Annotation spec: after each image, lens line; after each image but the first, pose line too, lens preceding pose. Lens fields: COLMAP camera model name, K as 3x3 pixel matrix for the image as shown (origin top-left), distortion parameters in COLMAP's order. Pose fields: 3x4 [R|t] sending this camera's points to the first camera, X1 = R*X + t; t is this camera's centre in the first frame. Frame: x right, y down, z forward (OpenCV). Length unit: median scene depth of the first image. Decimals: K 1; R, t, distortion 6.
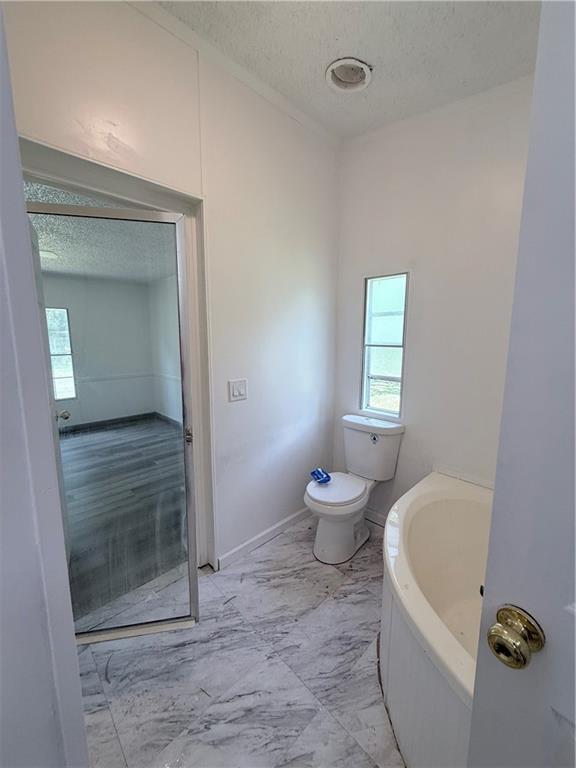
lens RADIAL K [[307.5, 0, 285.4], [0, 307.5, 383.6], [0, 0, 1]] dist [-0.000056, 0.000053]
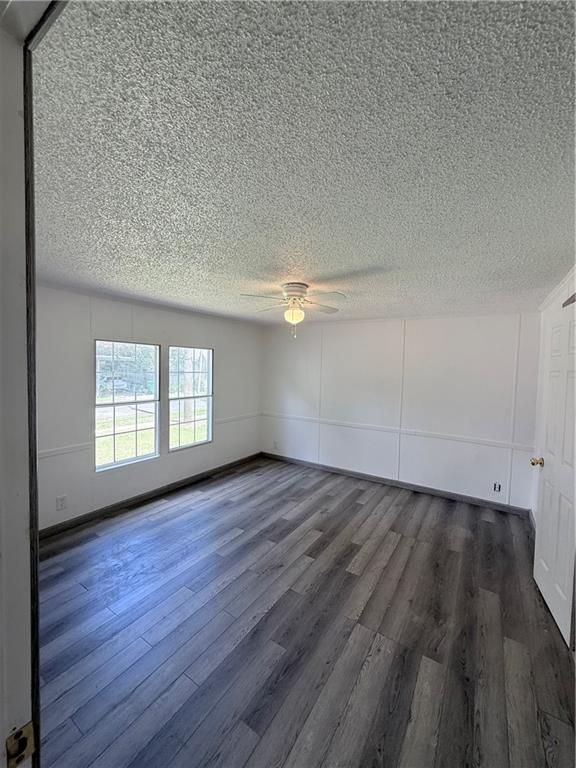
lens RADIAL K [[307.5, 0, 287.9], [0, 307.5, 382.1], [0, 0, 1]] dist [-0.000056, 0.000053]
pose [[0.976212, 0.006067, 0.216731, -1.067490], [0.016603, 0.994582, -0.102623, -0.054349], [-0.216180, 0.103781, 0.970822, 0.008590]]
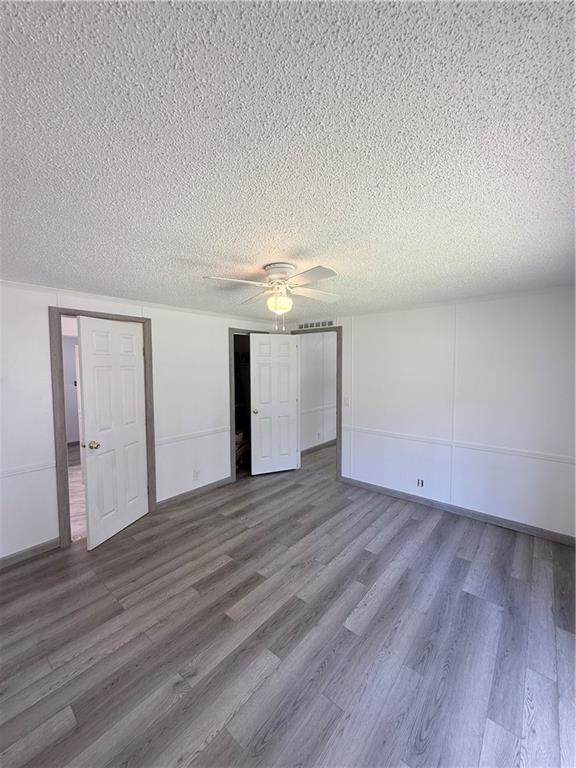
lens RADIAL K [[307.5, 0, 291.0], [0, 307.5, 383.7], [0, 0, 1]] dist [-0.000056, 0.000053]
pose [[-0.994538, -0.000271, -0.104379, -0.804023], [-0.023087, 0.975799, 0.217448, -0.315556], [0.101794, 0.218670, -0.970475, 1.599785]]
